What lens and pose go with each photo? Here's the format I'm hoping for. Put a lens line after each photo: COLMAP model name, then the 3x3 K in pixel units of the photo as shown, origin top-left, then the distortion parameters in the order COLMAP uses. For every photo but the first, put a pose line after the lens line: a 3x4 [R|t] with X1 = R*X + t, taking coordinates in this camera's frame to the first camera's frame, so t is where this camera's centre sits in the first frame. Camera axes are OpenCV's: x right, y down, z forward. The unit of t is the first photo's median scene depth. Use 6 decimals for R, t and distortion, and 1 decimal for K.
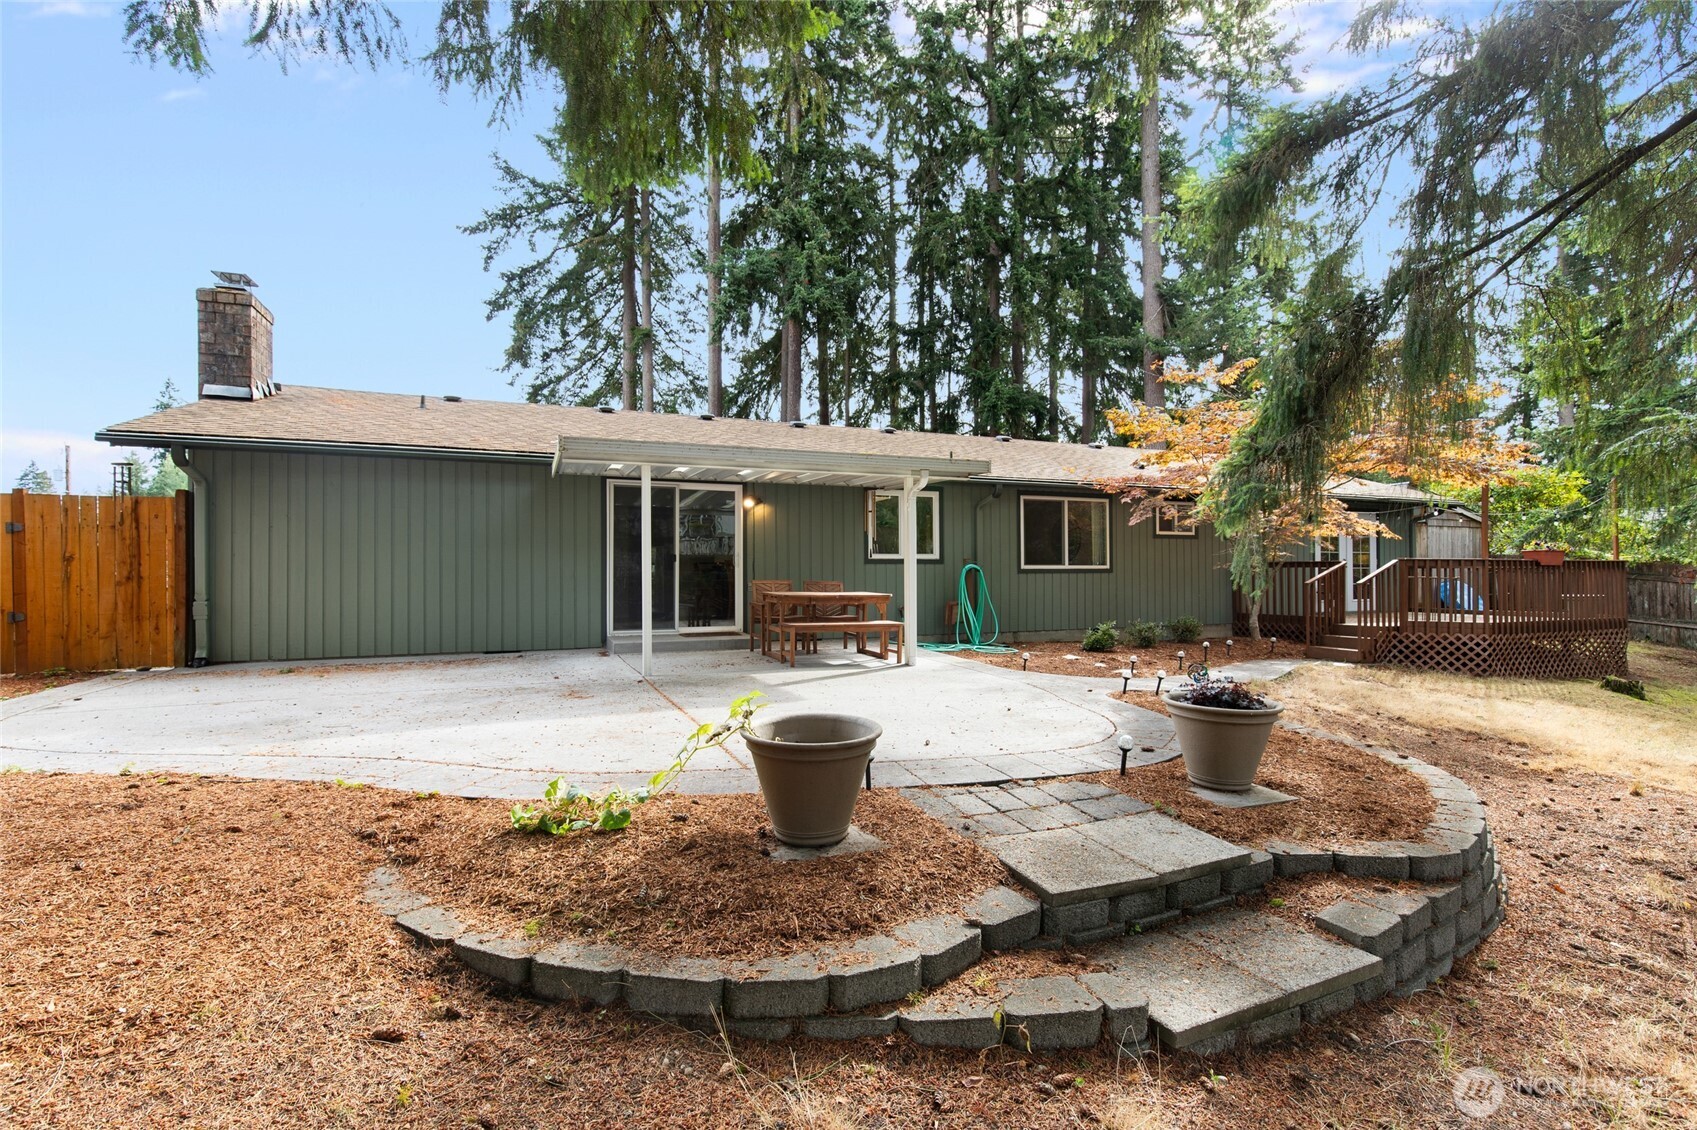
lens RADIAL K [[761.6, 0, 847.4], [0, 761.6, 575.3], [0, 0, 1]] dist [0.003265, 0.000138]
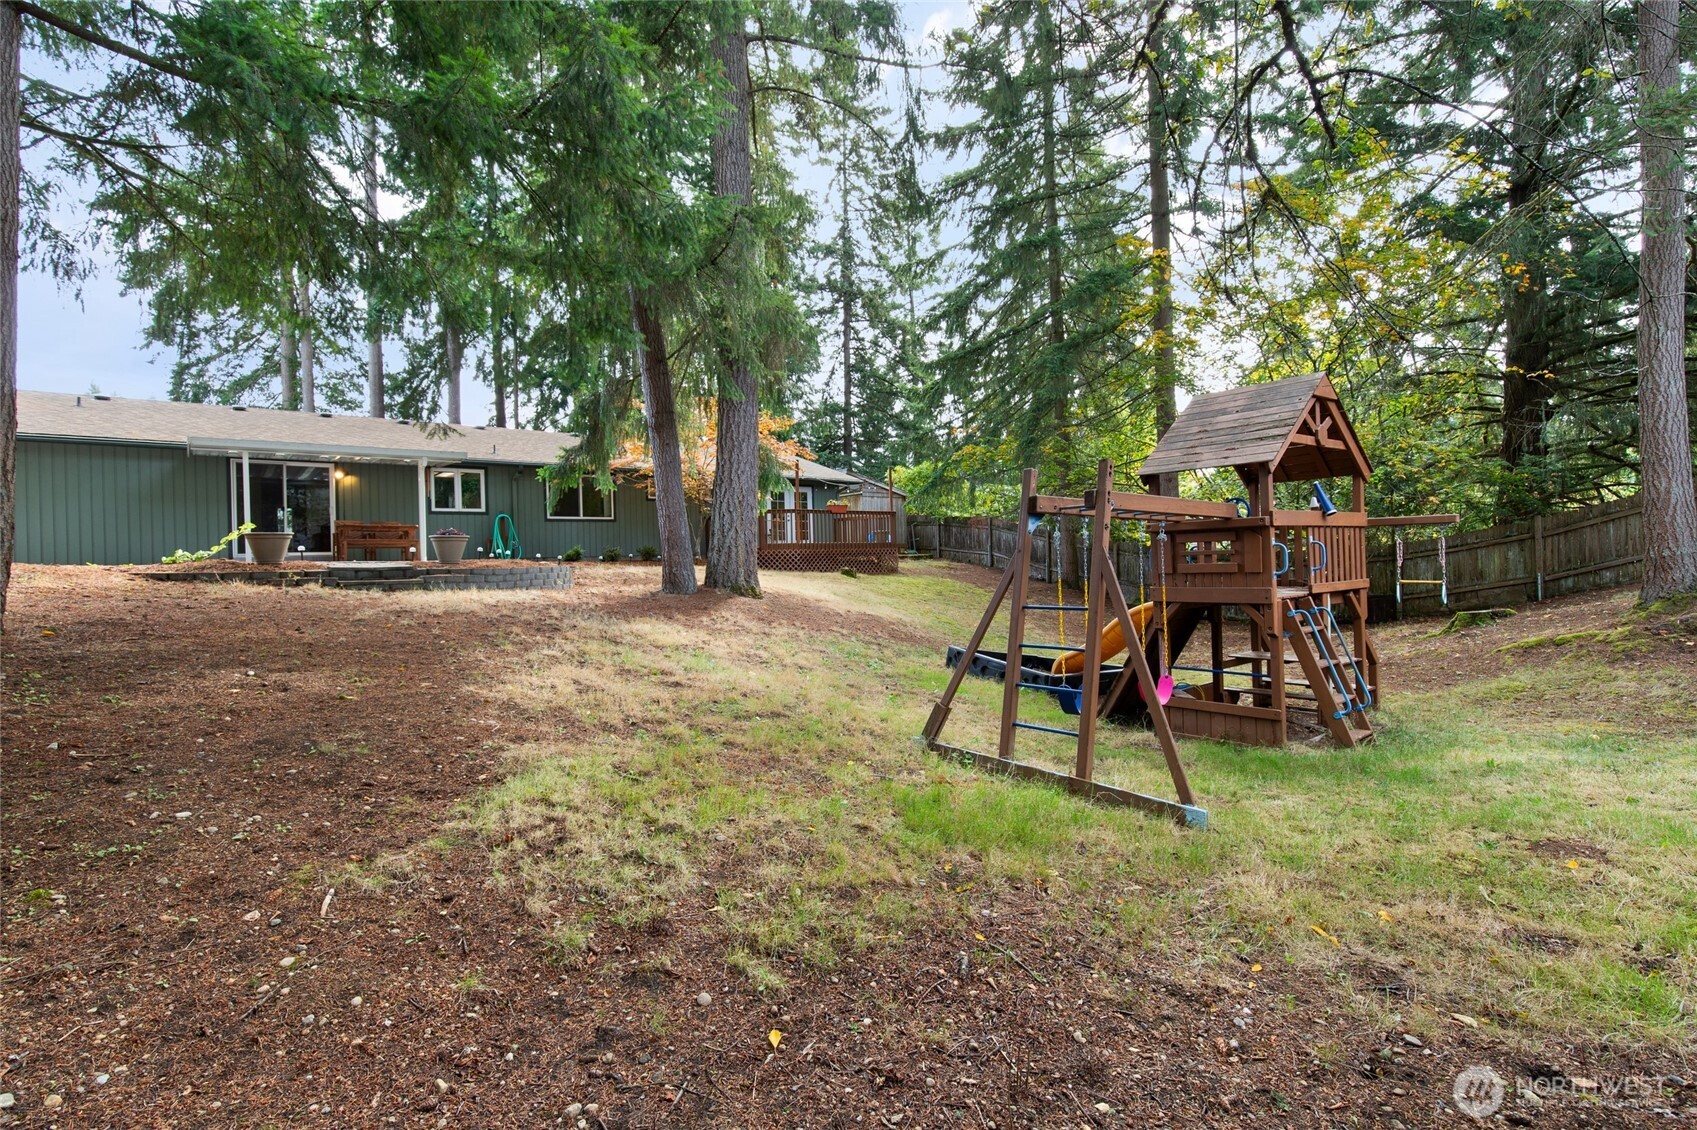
lens RADIAL K [[786.9, 0, 856.7], [0, 786.9, 557.4], [0, 0, 1]] dist [0.003771, 0.000490]
pose [[0.951448, -0.021161, 0.307081, 0.328336], [0.023338, 0.999722, -0.003417, 0.091576], [-0.306923, 0.010418, 0.951677, -0.758968]]
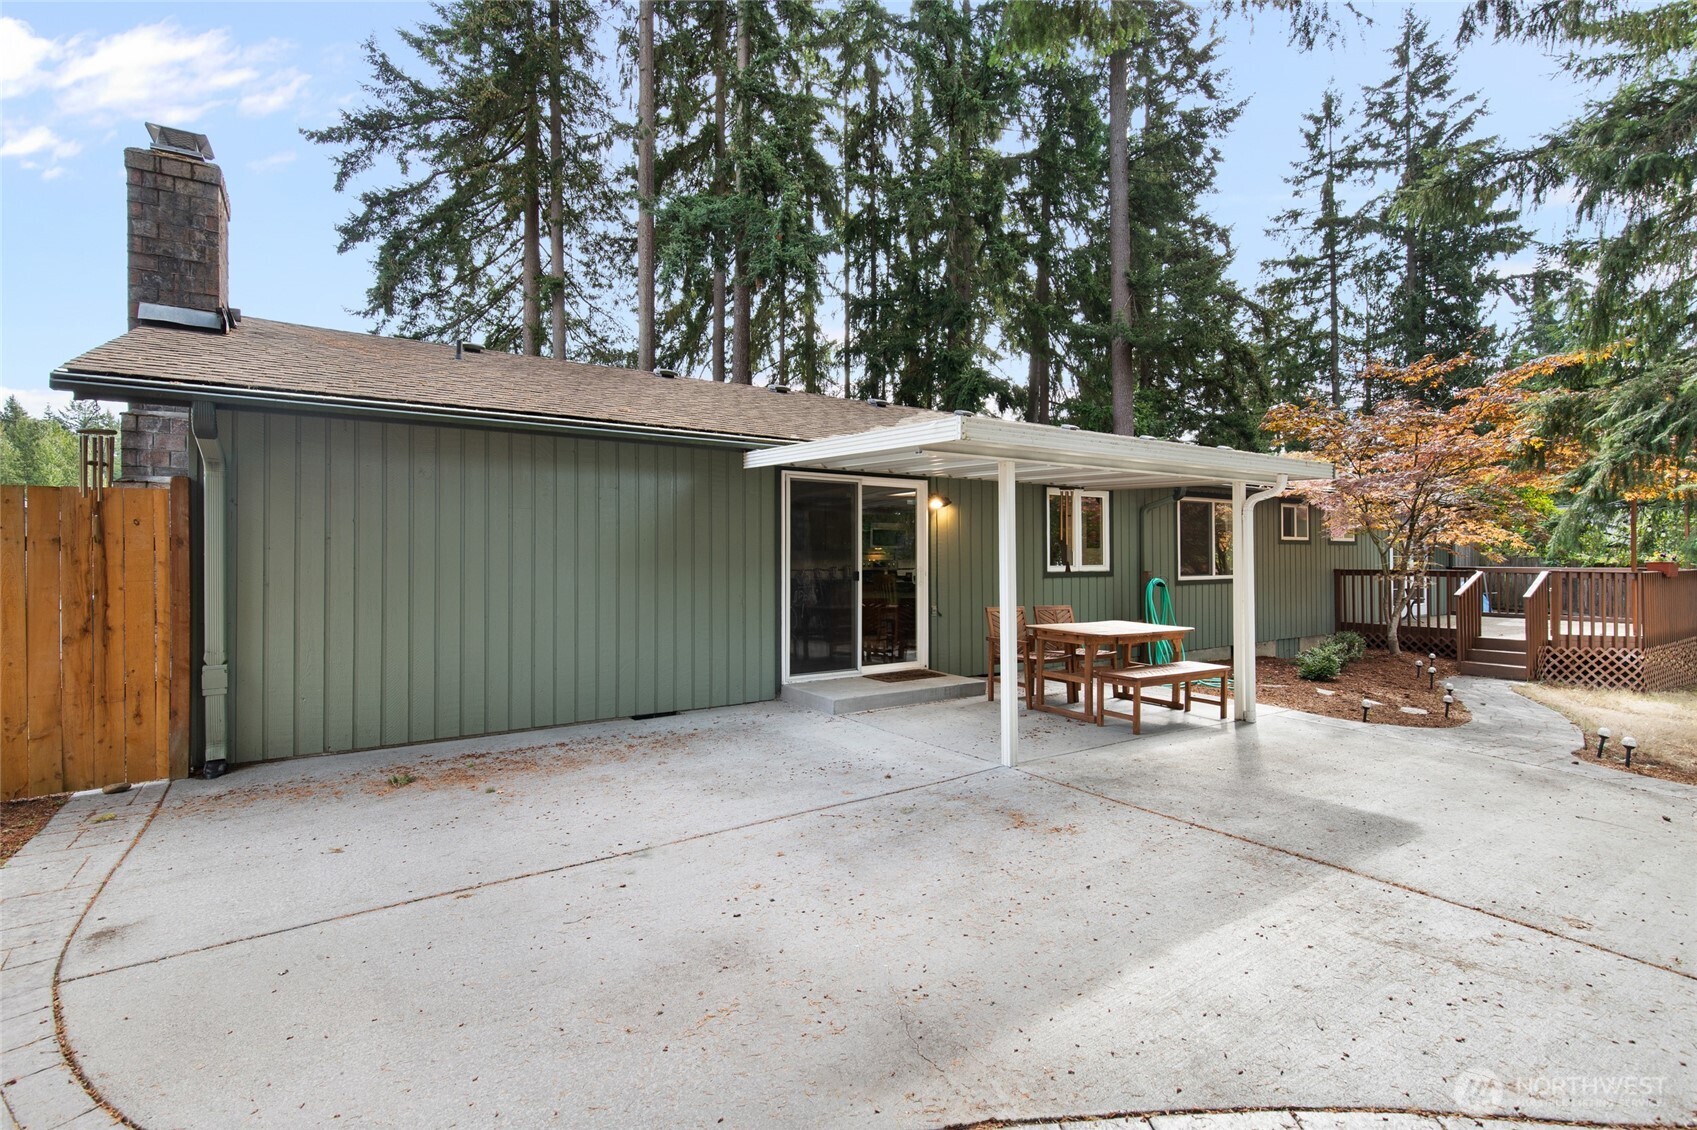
lens RADIAL K [[786.9, 0, 856.7], [0, 786.9, 557.4], [0, 0, 1]] dist [0.003771, 0.000490]
pose [[0.976527, 0.001813, 0.215386, -0.319688], [-0.001522, 0.999998, -0.001515, -0.032282], [-0.215388, 0.001152, 0.976528, 0.189349]]
